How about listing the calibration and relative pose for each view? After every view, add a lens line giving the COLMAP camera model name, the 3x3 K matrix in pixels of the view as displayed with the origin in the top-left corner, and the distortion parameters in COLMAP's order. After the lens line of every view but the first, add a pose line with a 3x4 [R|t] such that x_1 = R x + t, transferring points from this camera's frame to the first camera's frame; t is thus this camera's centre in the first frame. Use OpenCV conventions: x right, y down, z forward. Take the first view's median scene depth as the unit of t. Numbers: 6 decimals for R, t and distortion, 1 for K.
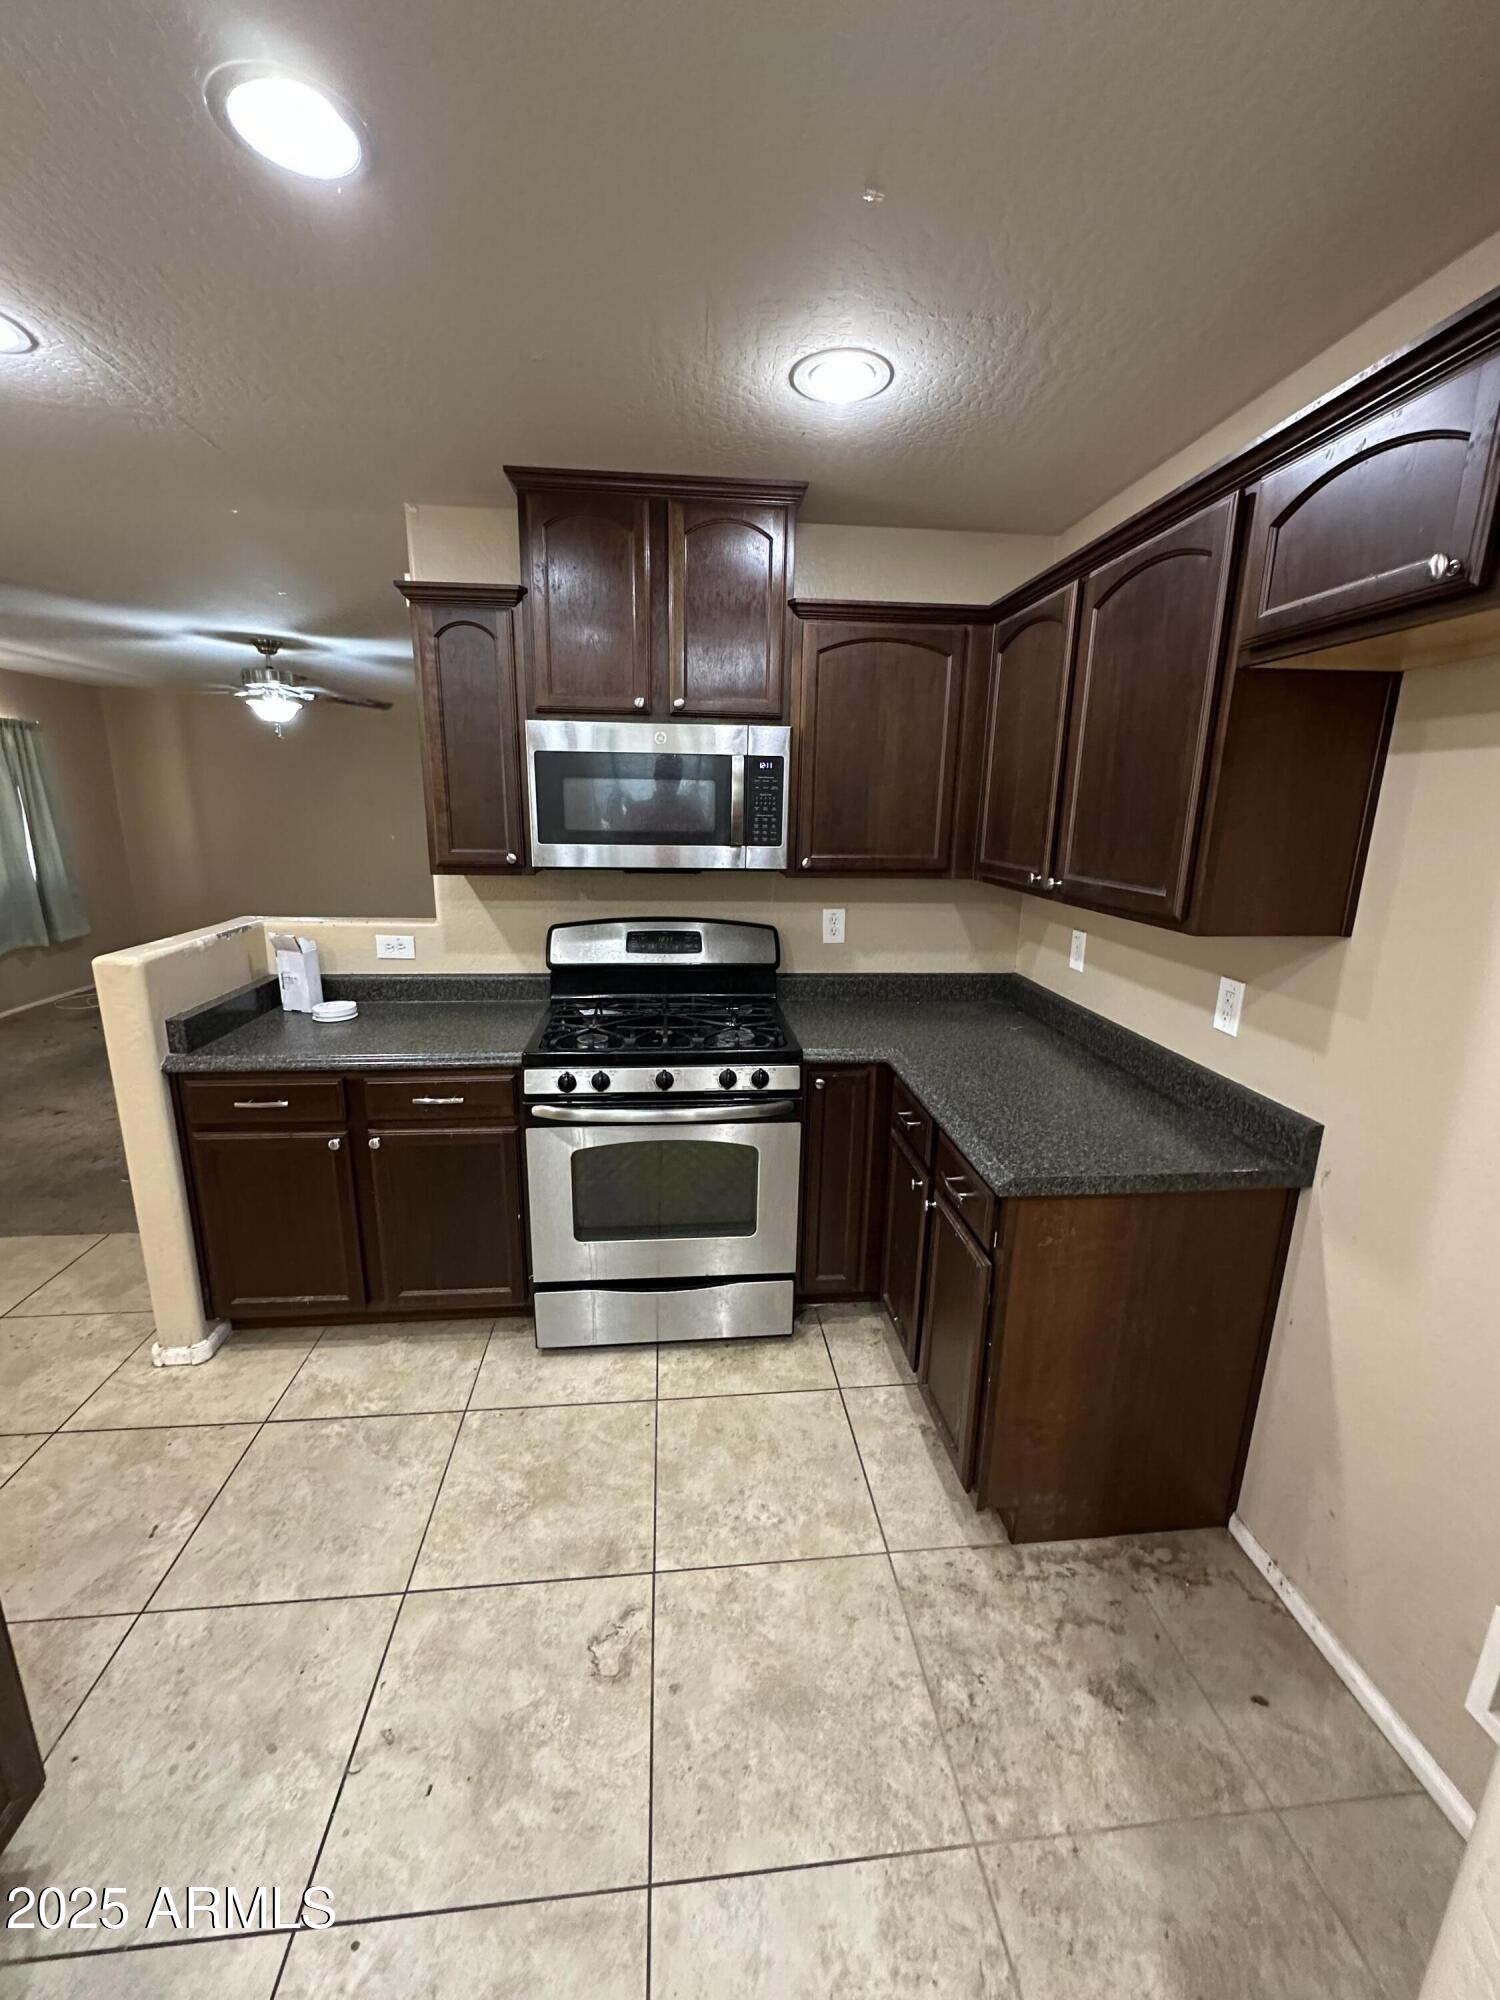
lens RADIAL K [[800.2, 0, 750.0], [0, 800.2, 1000.0], [0, 0, 1]] dist [-0.003876, 0.001865]
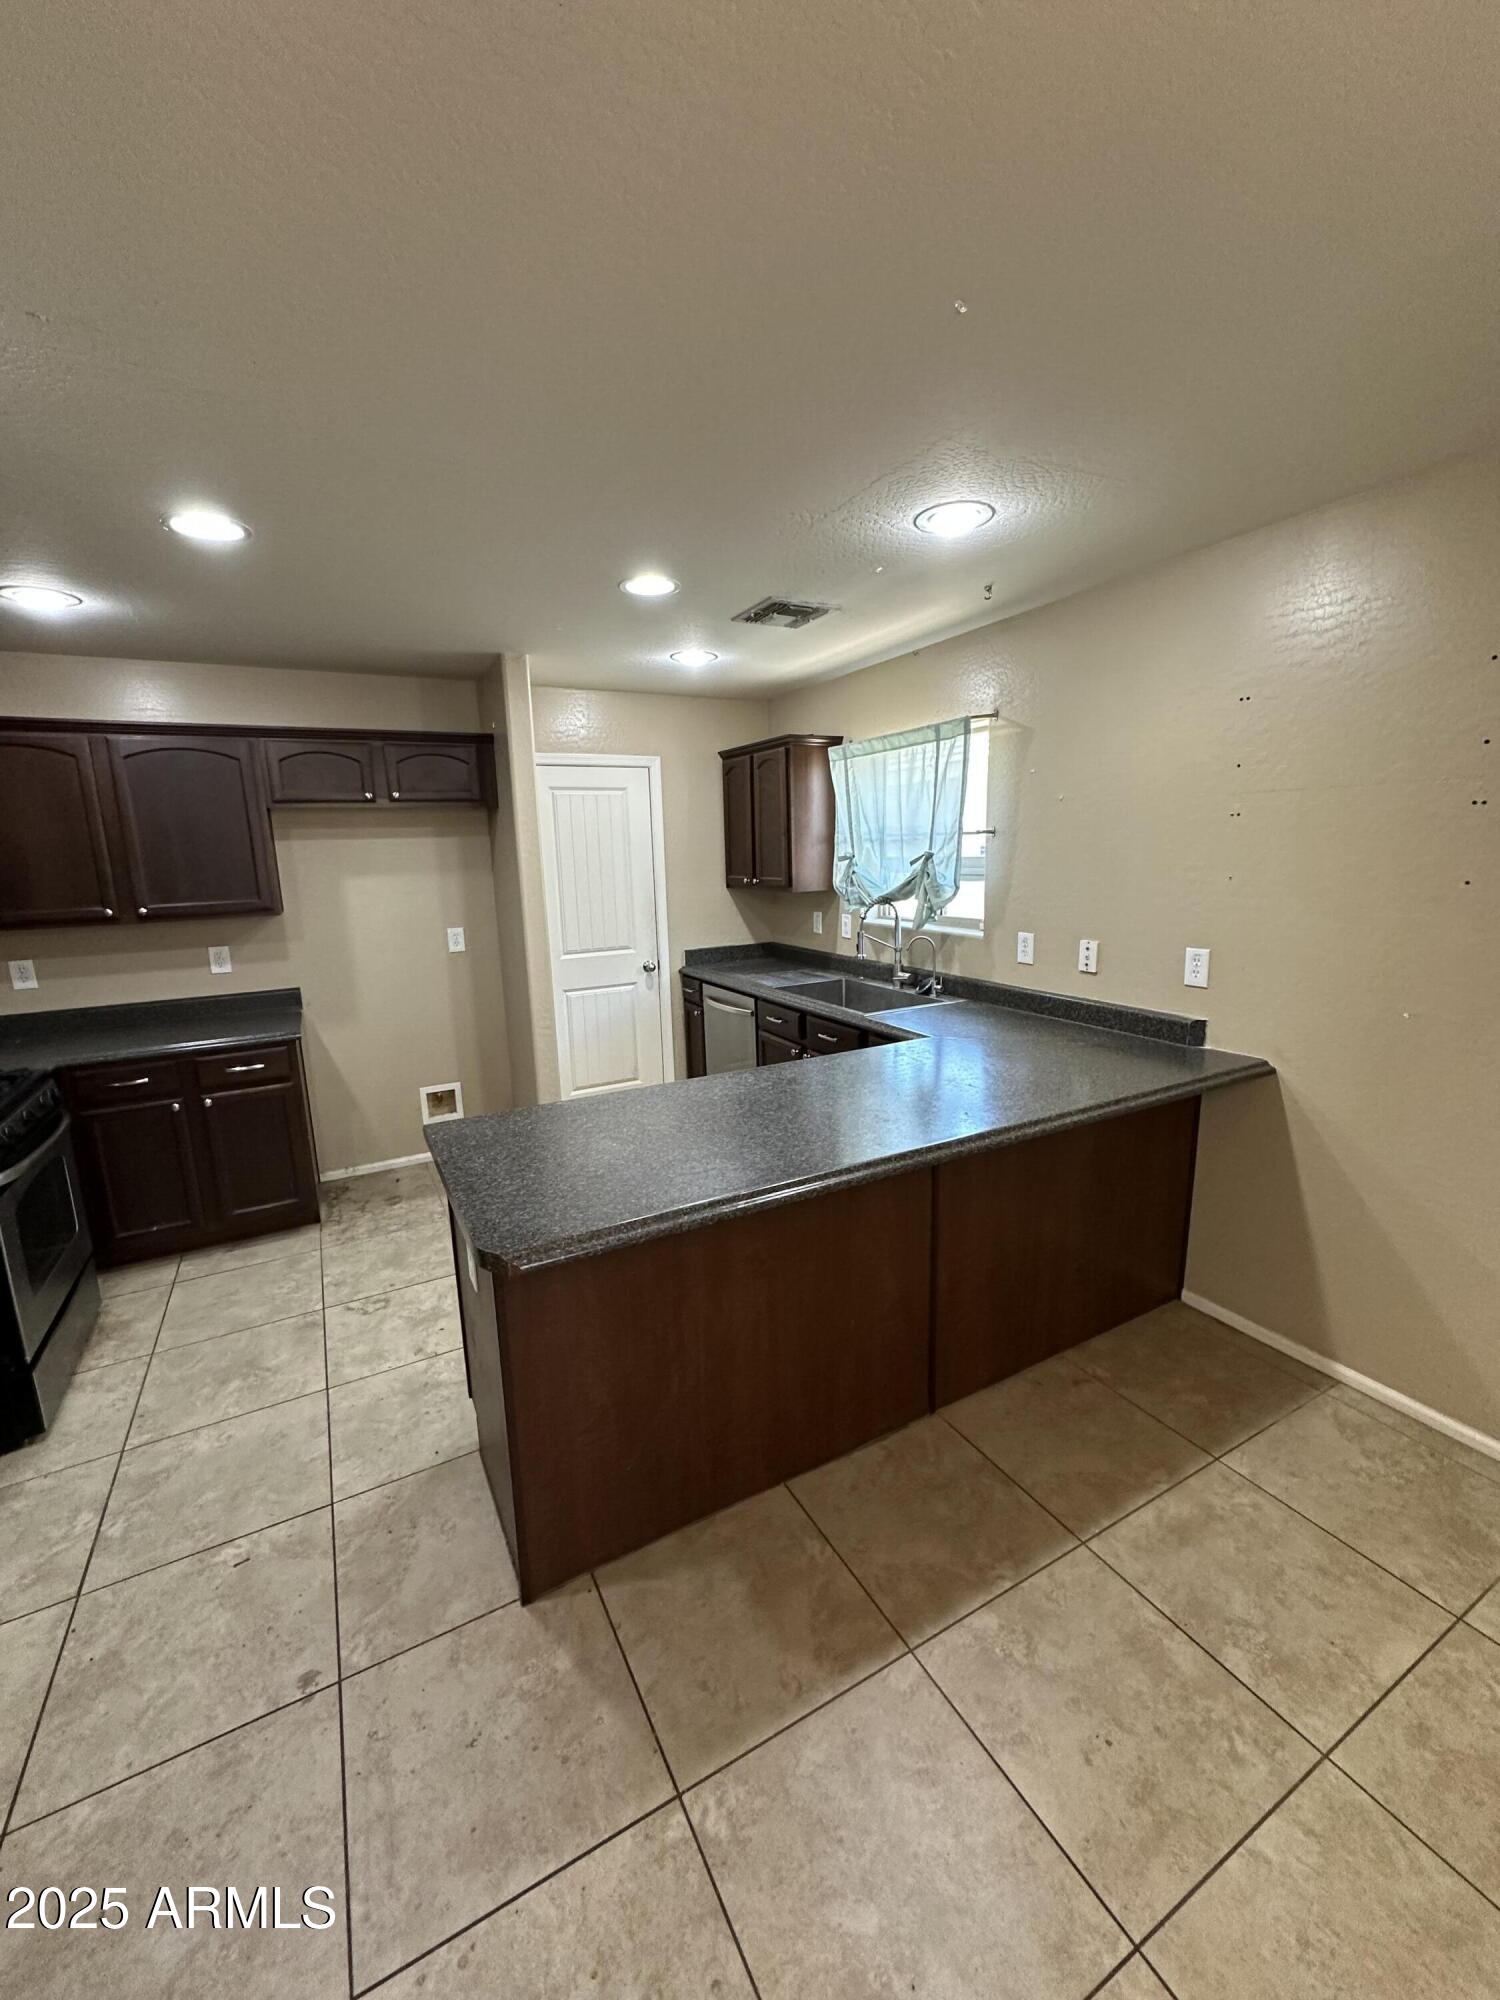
lens RADIAL K [[800.2, 0, 750.0], [0, 800.2, 1000.0], [0, 0, 1]] dist [-0.003876, 0.001865]
pose [[-0.393037, -0.177637, 0.902201, -1.892484], [0.241271, 0.926863, 0.287600, -0.165438], [-0.887305, 0.330712, -0.321432, 0.519285]]
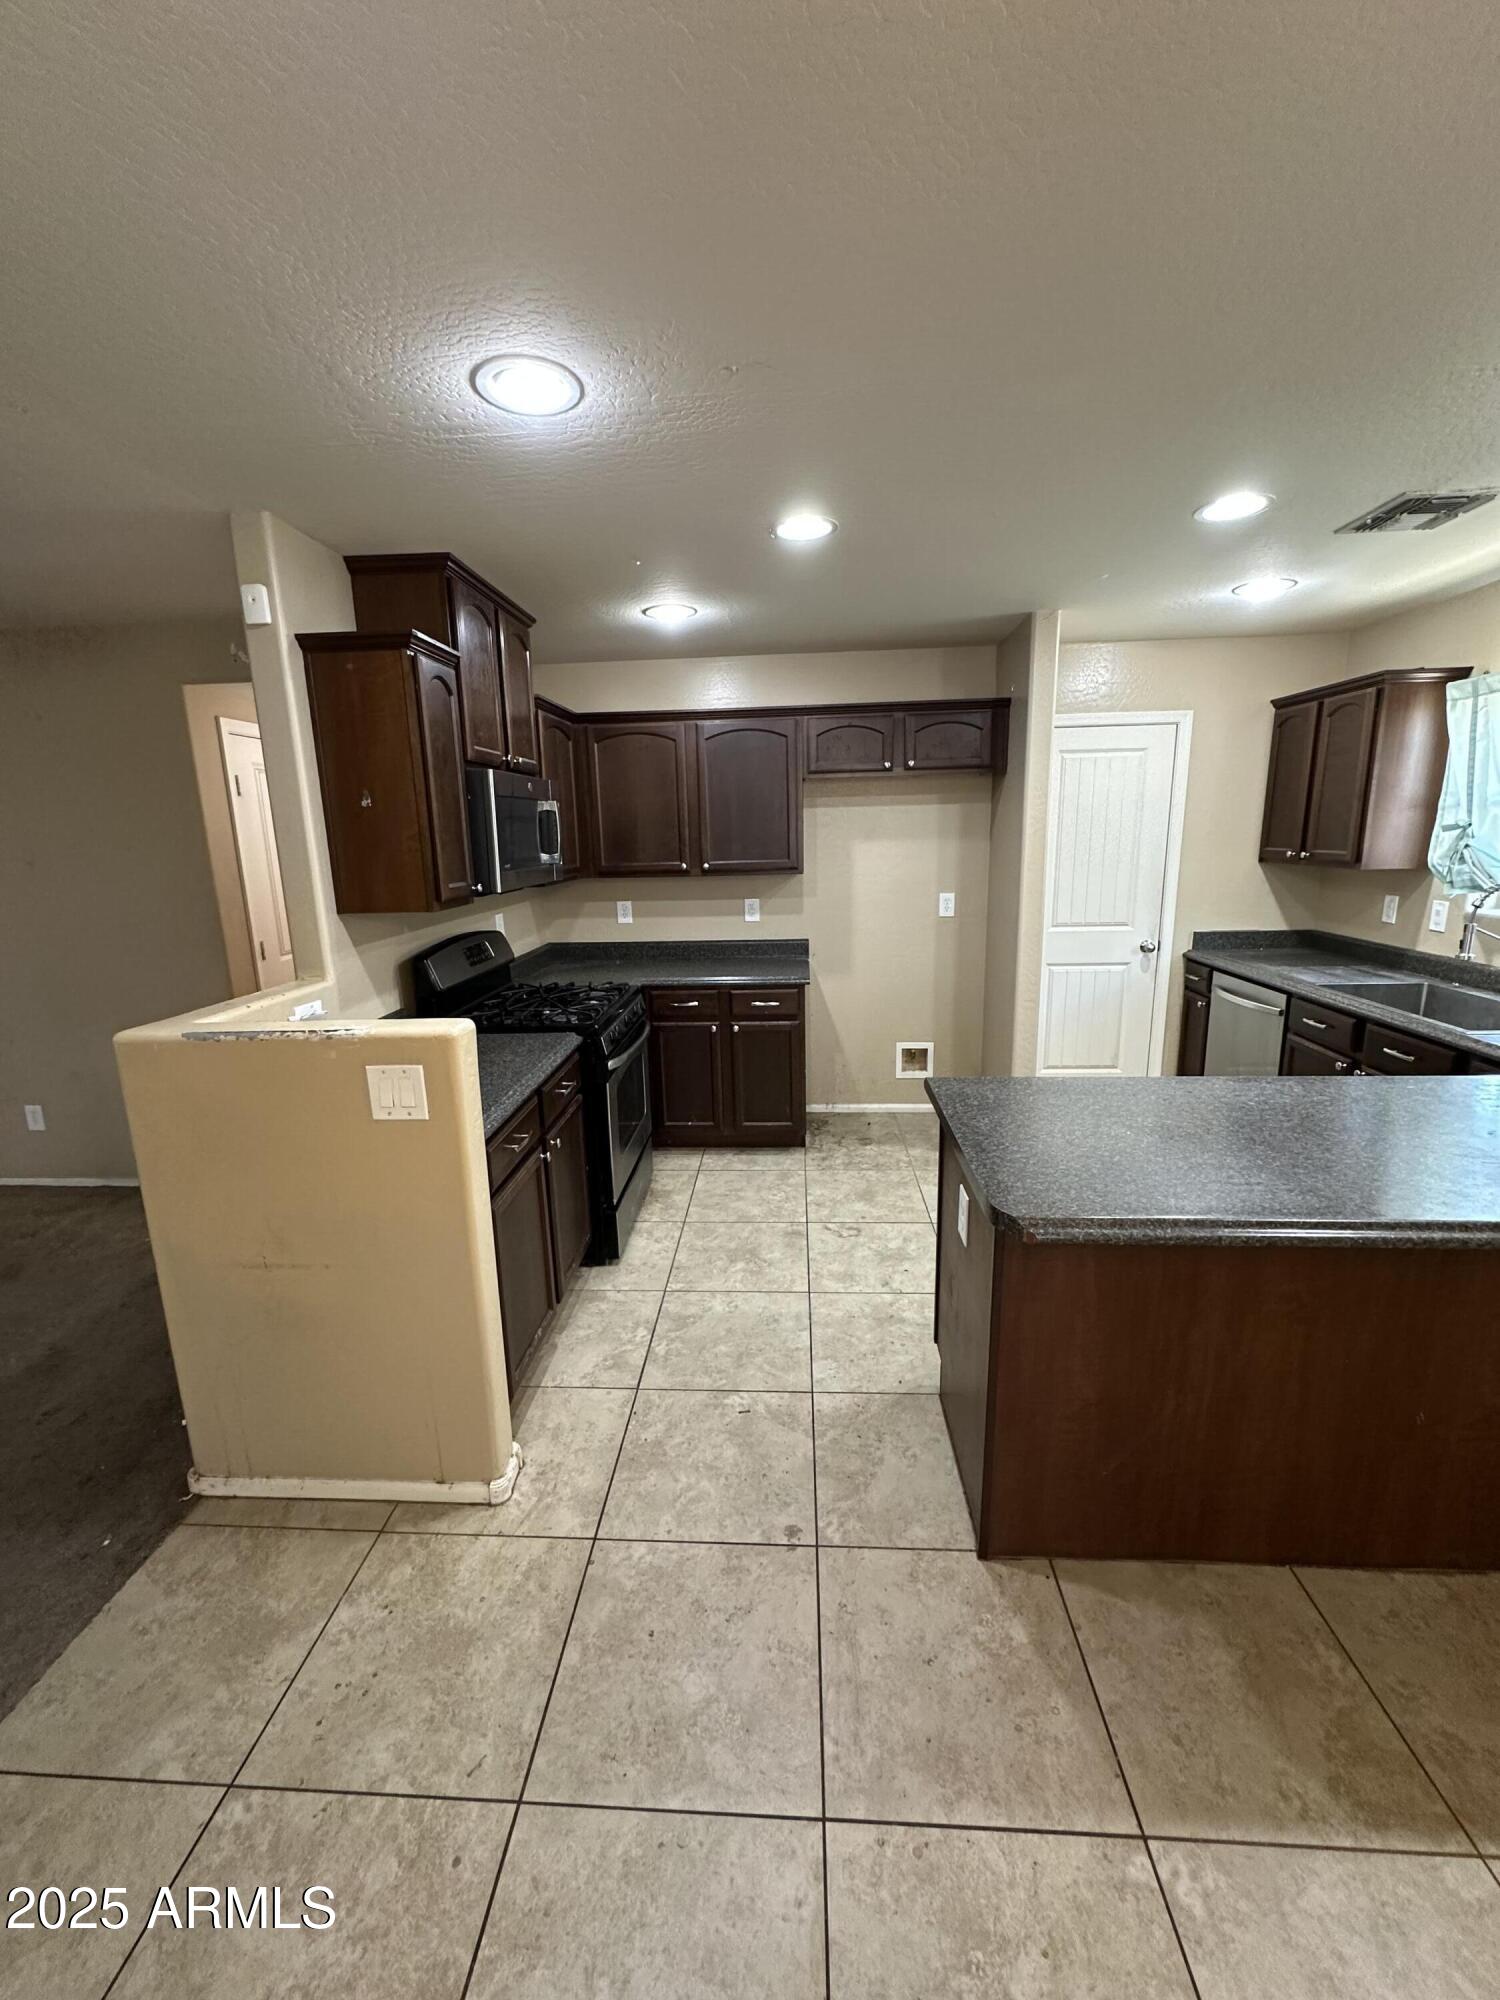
lens RADIAL K [[800.2, 0, 750.0], [0, 800.2, 1000.0], [0, 0, 1]] dist [-0.003876, 0.001865]
pose [[0.152958, -0.225286, 0.962211, -1.878474], [0.261705, 0.948140, 0.180389, -0.180529], [-0.952950, 0.224224, 0.203984, 0.611453]]
